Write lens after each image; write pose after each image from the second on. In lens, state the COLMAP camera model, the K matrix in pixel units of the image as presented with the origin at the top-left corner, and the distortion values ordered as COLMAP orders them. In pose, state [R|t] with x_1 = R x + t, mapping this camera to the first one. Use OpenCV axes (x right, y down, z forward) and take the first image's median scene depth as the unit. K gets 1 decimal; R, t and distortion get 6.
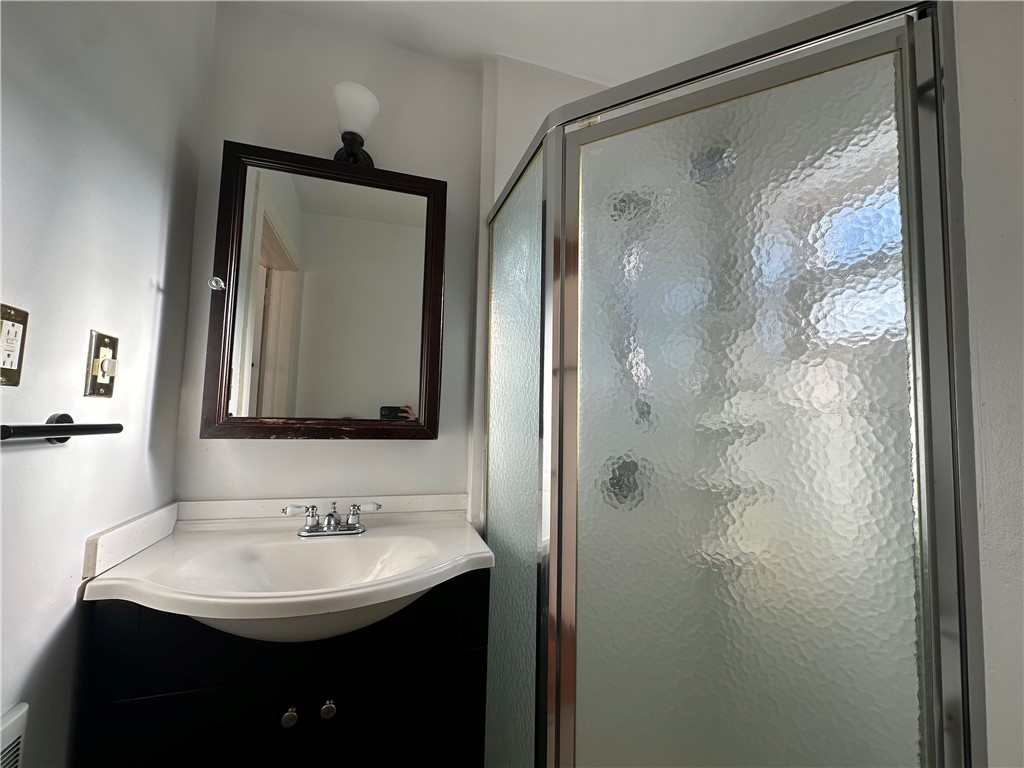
lens RADIAL K [[407.6, 0, 512.0], [0, 407.6, 384.0], [0, 0, 1]] dist [-0.003506, 0.000301]
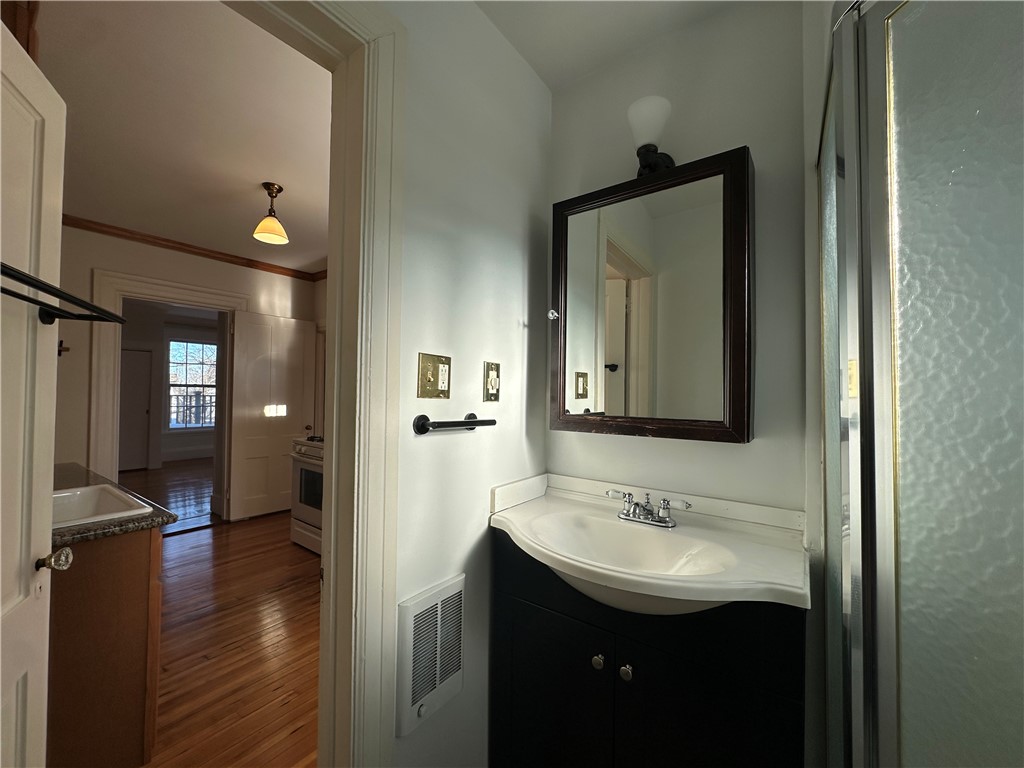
lens RADIAL K [[407.6, 0, 512.0], [0, 407.6, 384.0], [0, 0, 1]] dist [-0.003506, 0.000301]
pose [[0.602193, -0.035596, -0.797556, 0.242145], [0.059708, 0.998216, 0.000531, -0.026261], [0.796114, -0.047940, 0.603244, 0.071294]]
